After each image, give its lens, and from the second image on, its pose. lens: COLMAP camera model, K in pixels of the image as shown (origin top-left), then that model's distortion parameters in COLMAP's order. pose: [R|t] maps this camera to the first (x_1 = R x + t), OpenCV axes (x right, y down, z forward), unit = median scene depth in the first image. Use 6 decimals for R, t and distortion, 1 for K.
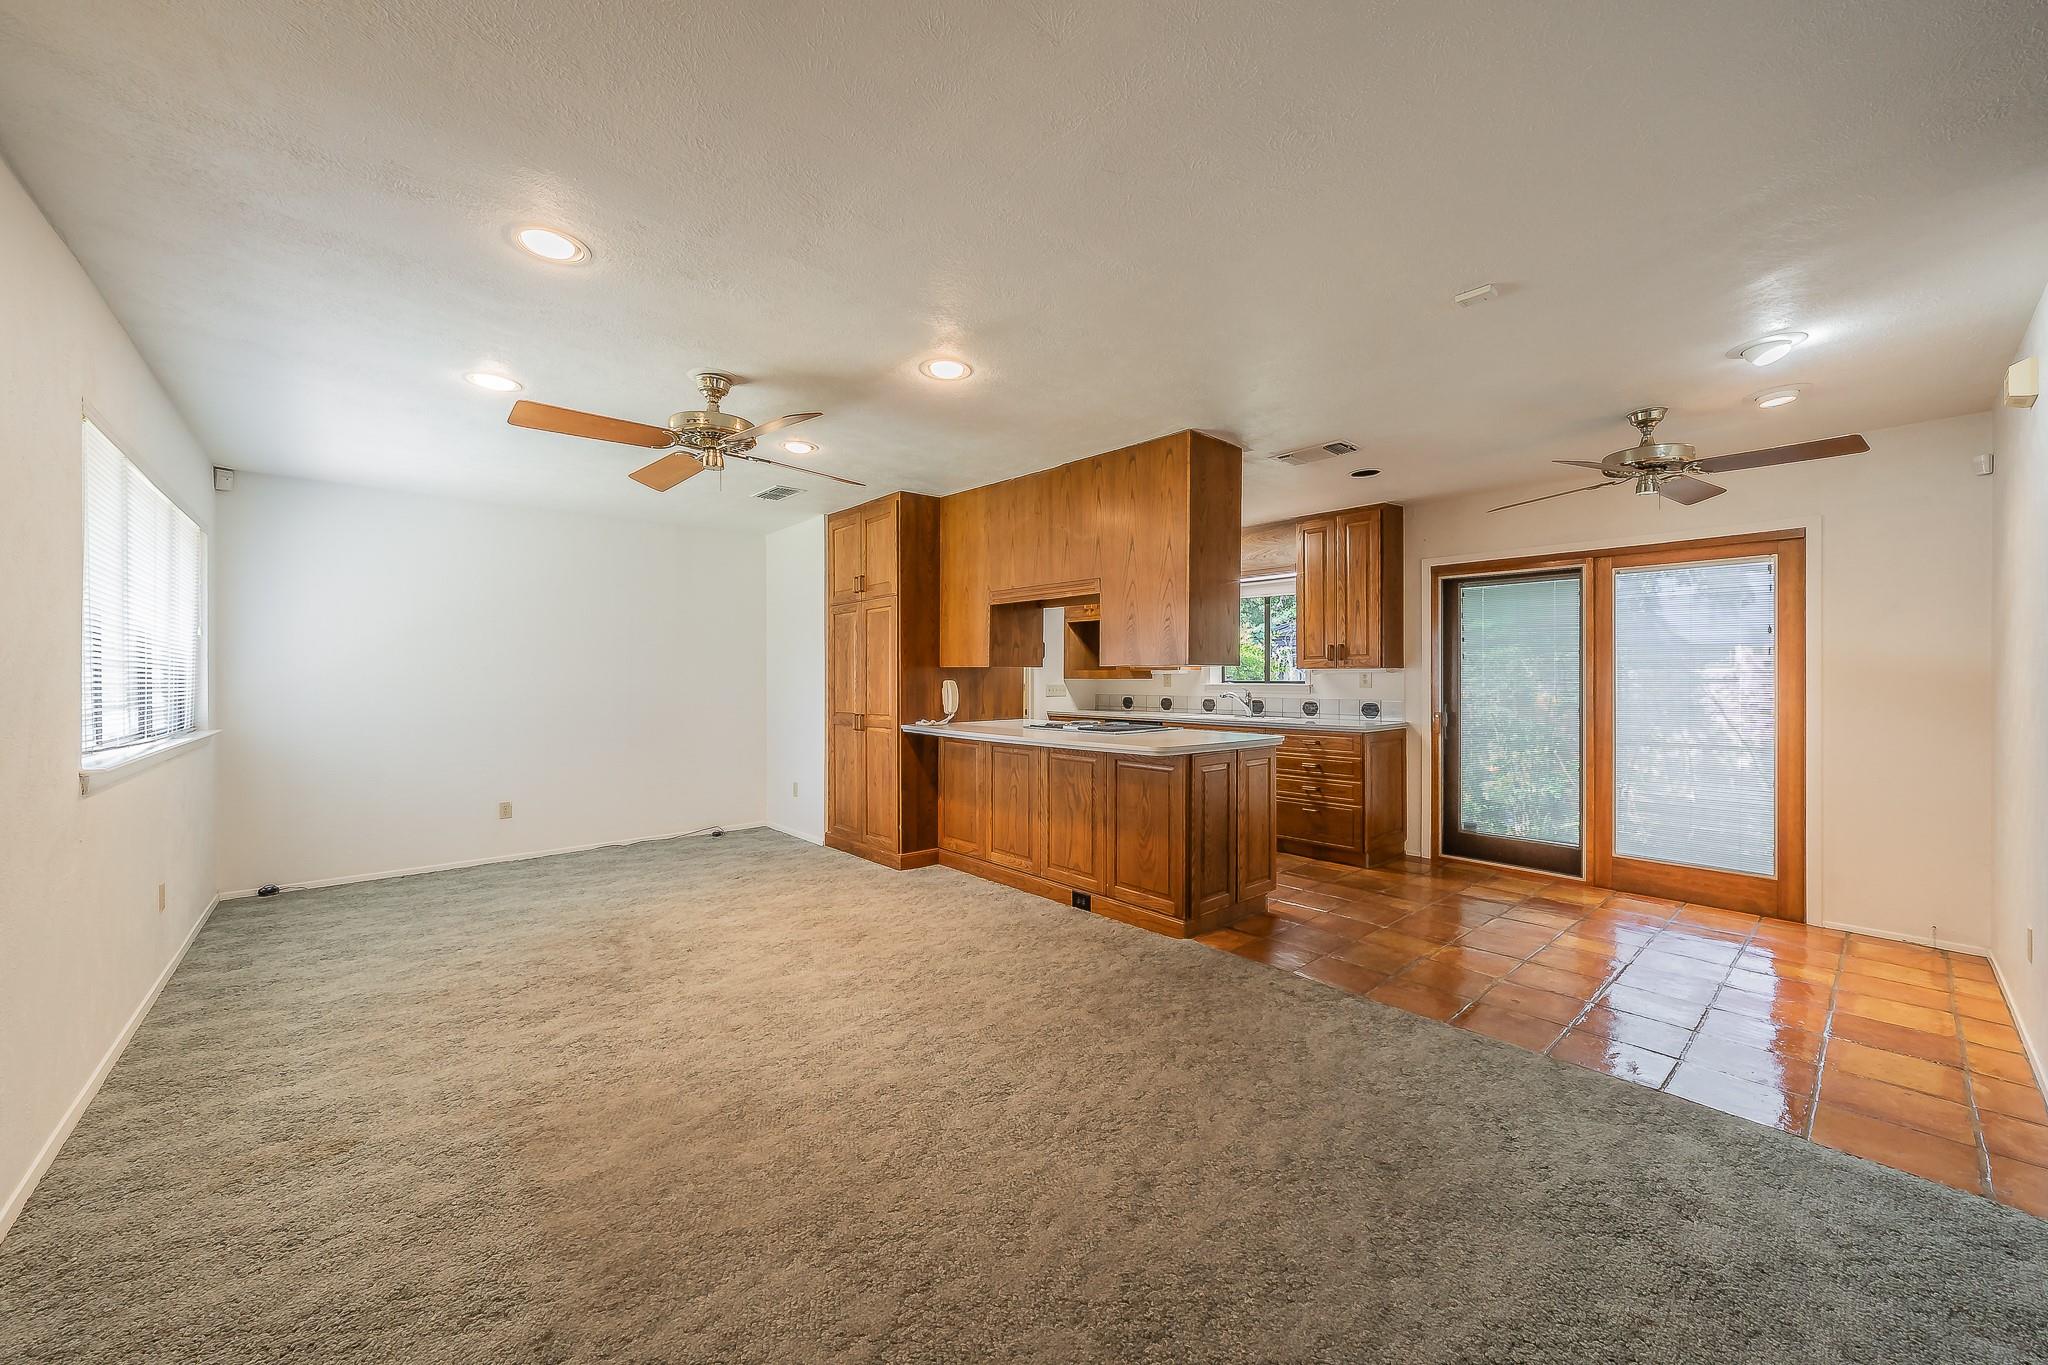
lens RADIAL K [[759.6, 0, 1002.5], [0, 759.6, 682.8], [0, 0, 1]] dist [0.000862, 0.000208]
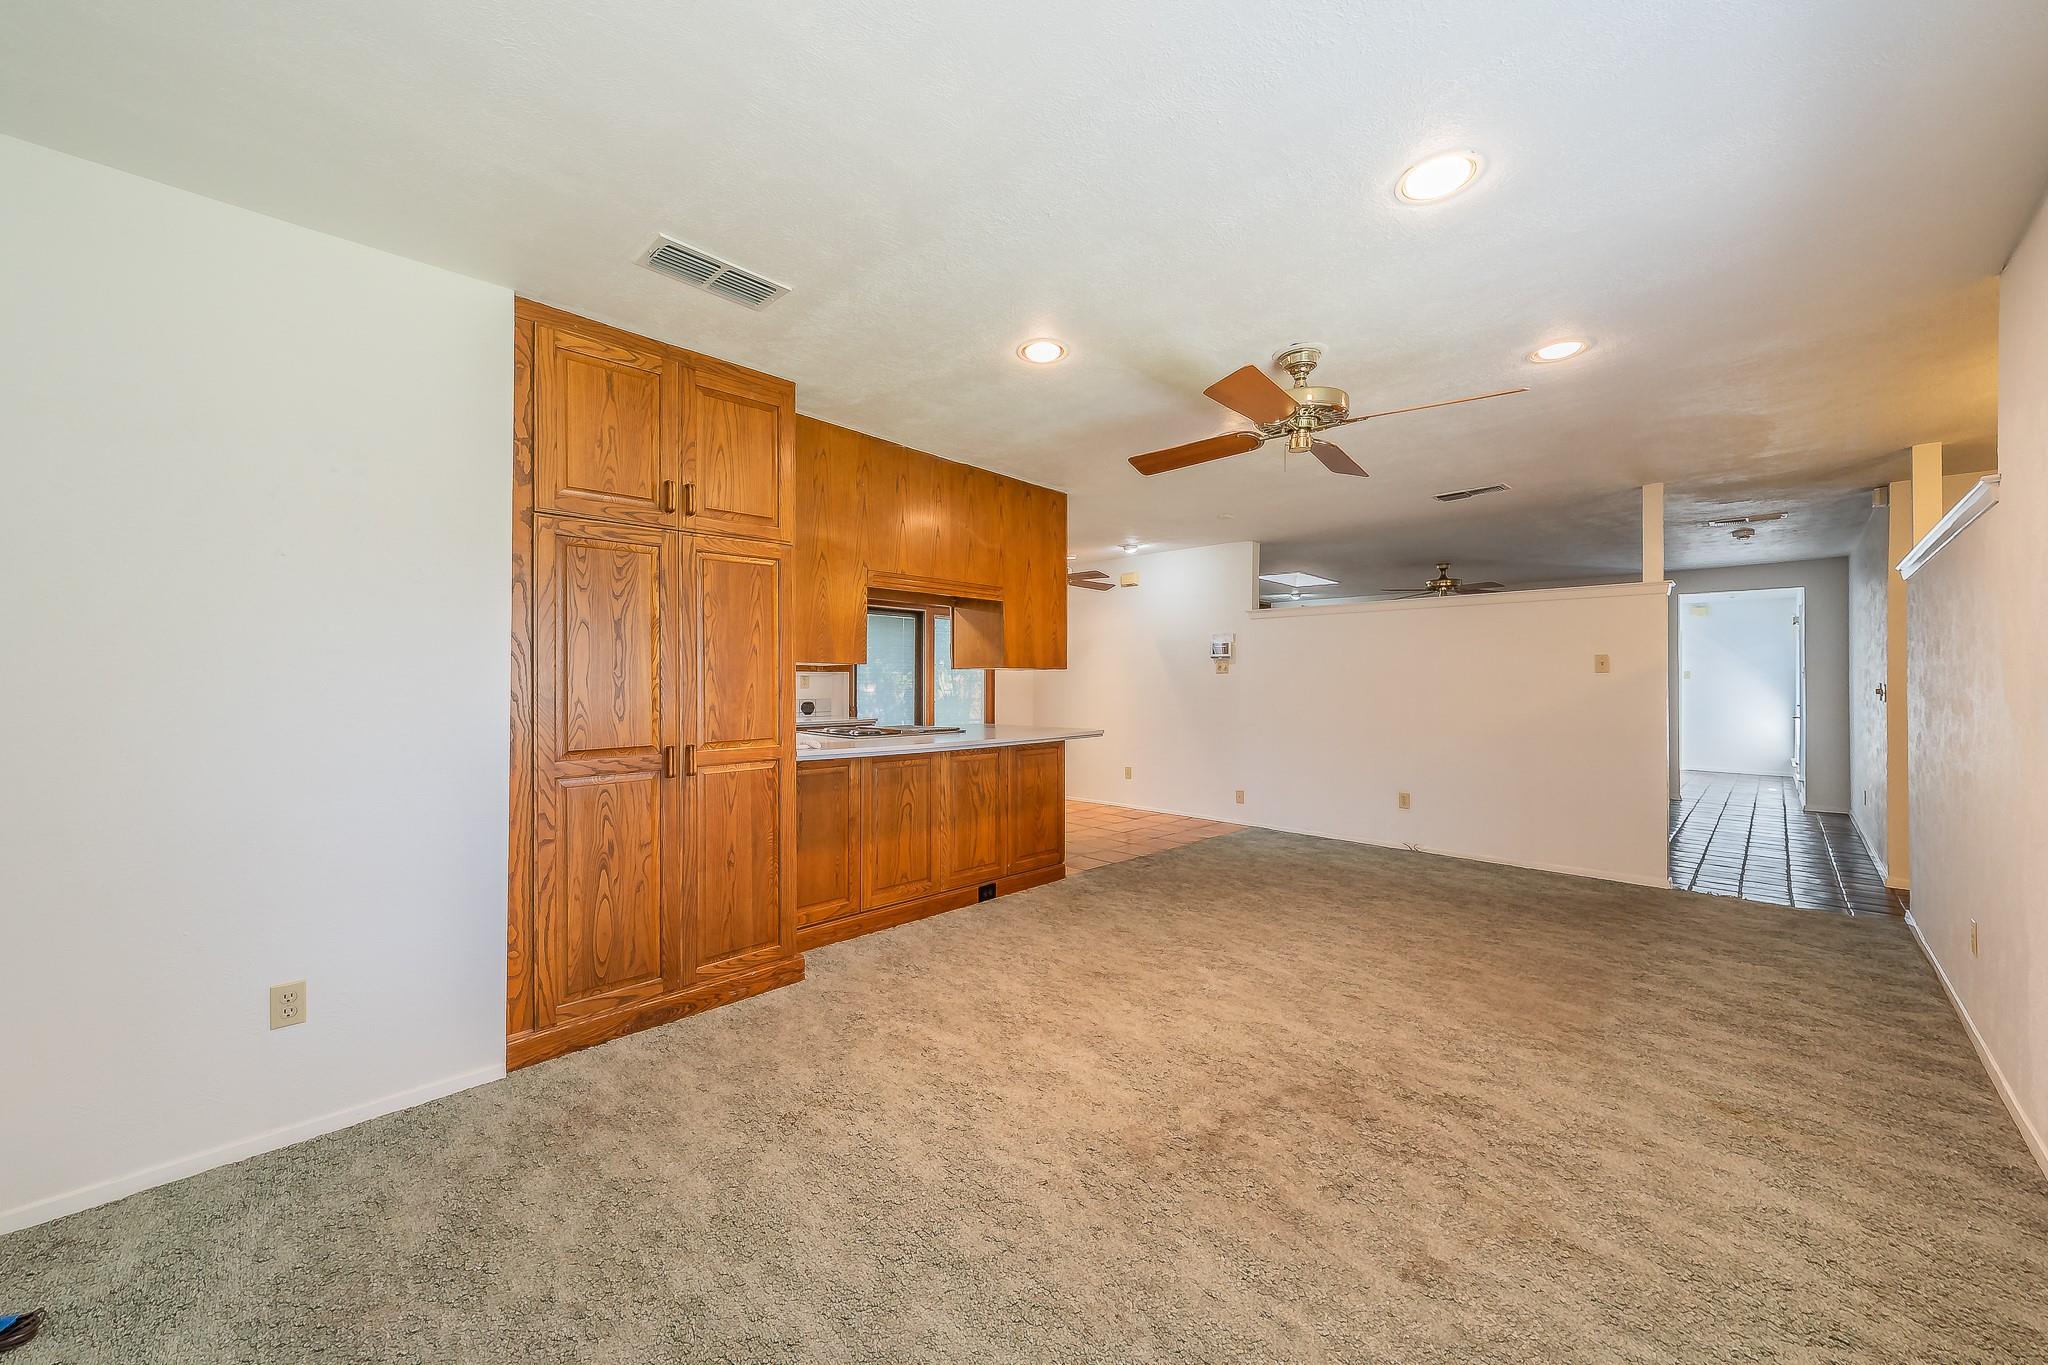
lens RADIAL K [[759.6, 0, 1002.5], [0, 759.6, 682.8], [0, 0, 1]] dist [0.000862, 0.000208]
pose [[-0.072067, 0.000219, 0.997400, -1.242826], [0.006809, 0.999977, 0.000272, -0.001843], [-0.997377, 0.006811, -0.072067, 1.393400]]
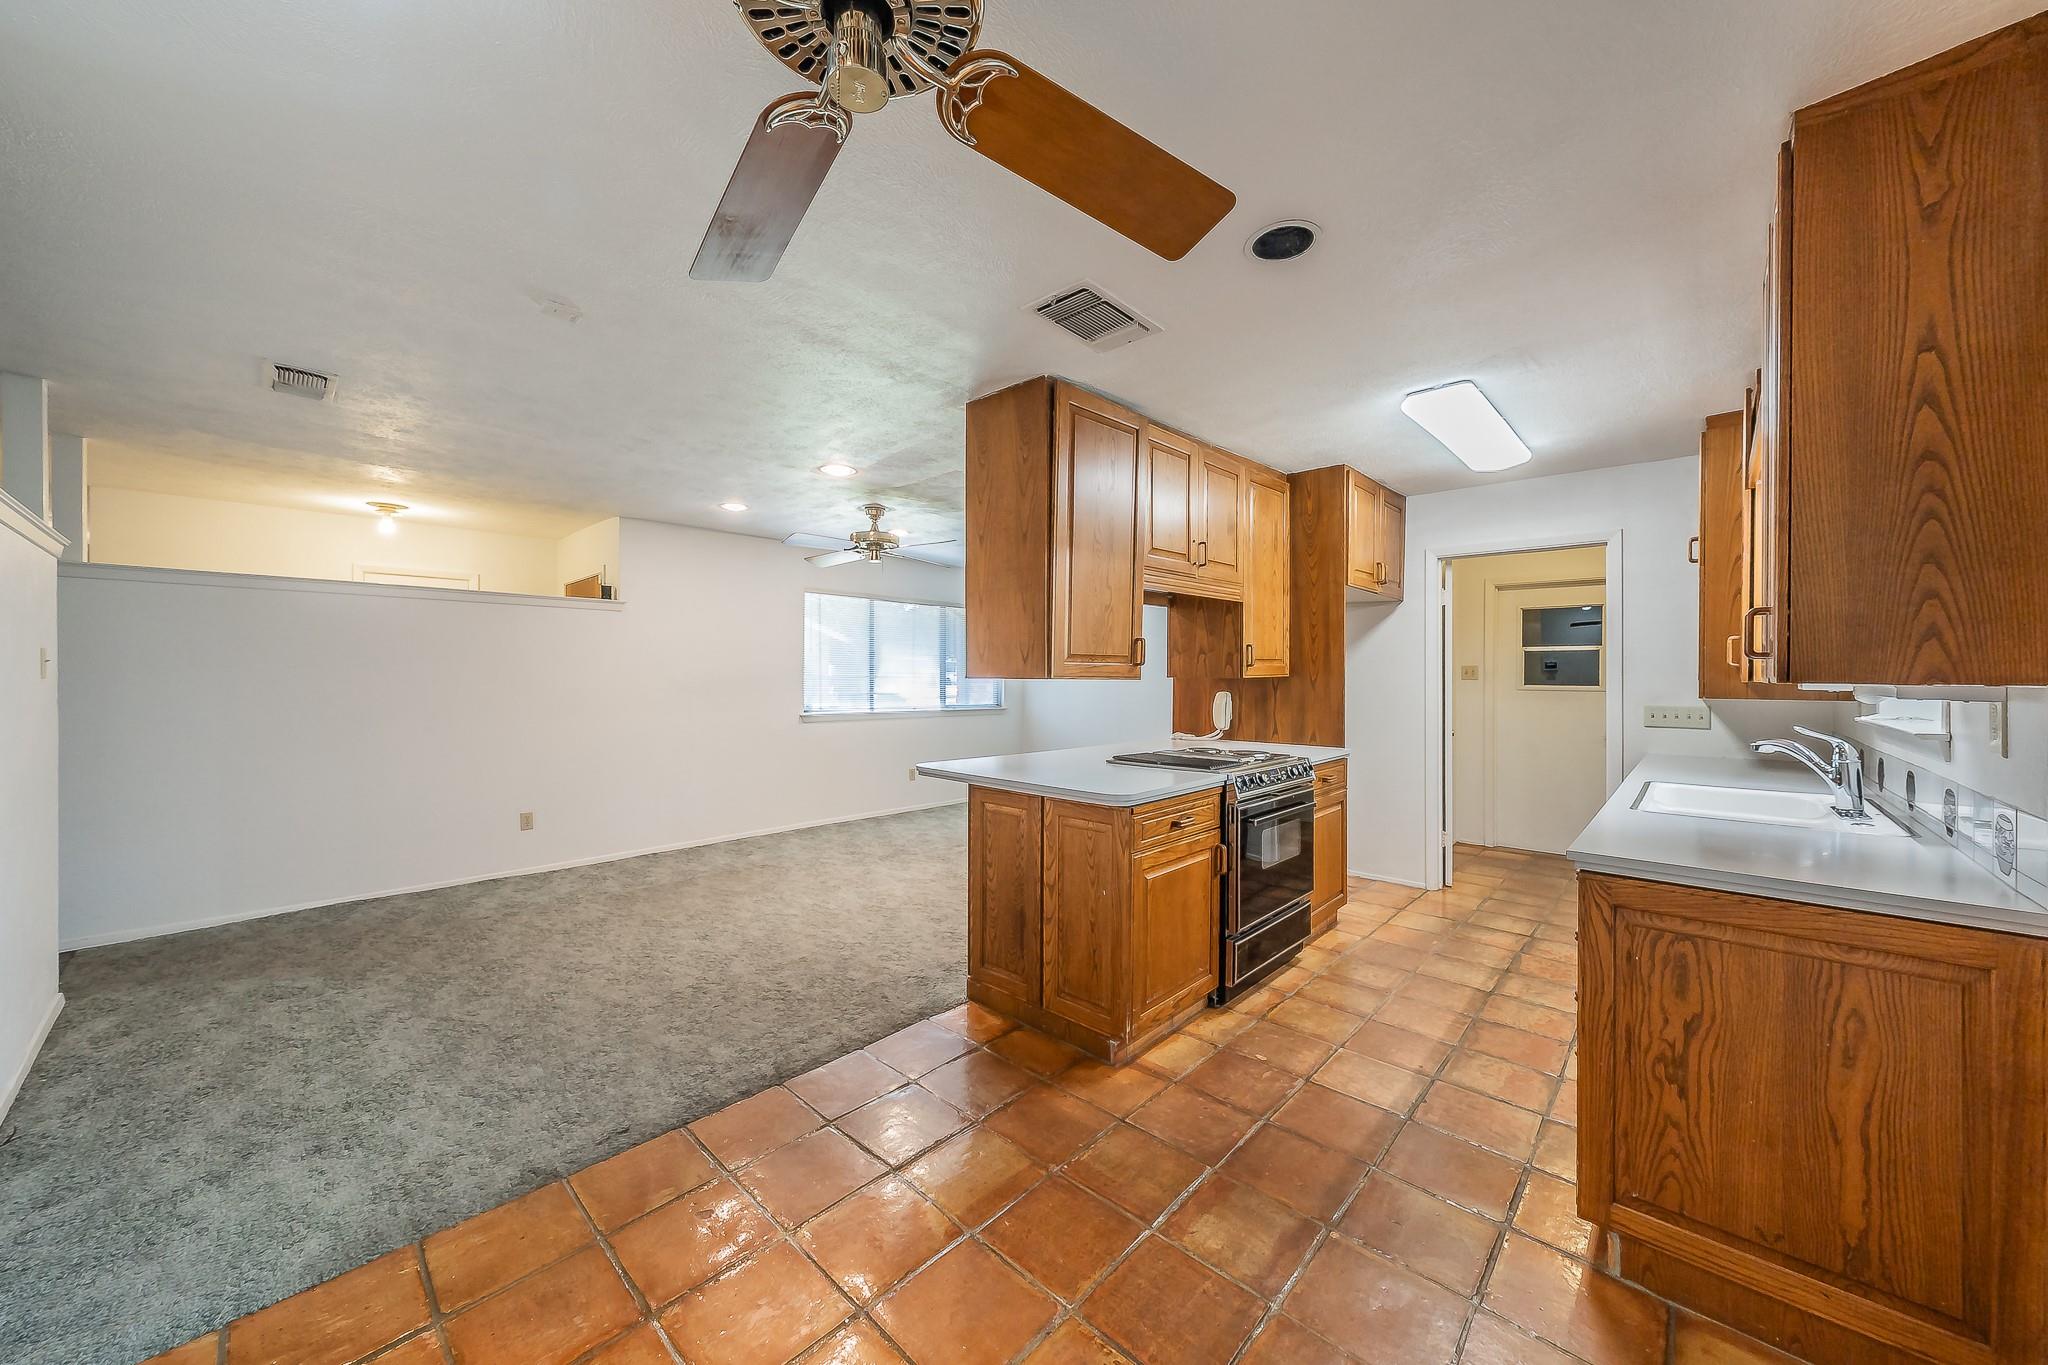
lens RADIAL K [[720.7, 0, 1029.4], [0, 720.7, 672.7], [0, 0, 1]] dist [-0.000024, -0.000023]
pose [[0.120943, -0.004963, -0.992647, 1.229242], [-0.011489, 0.999914, -0.006399, -0.029806], [0.992593, 0.012179, 0.120876, 1.120658]]
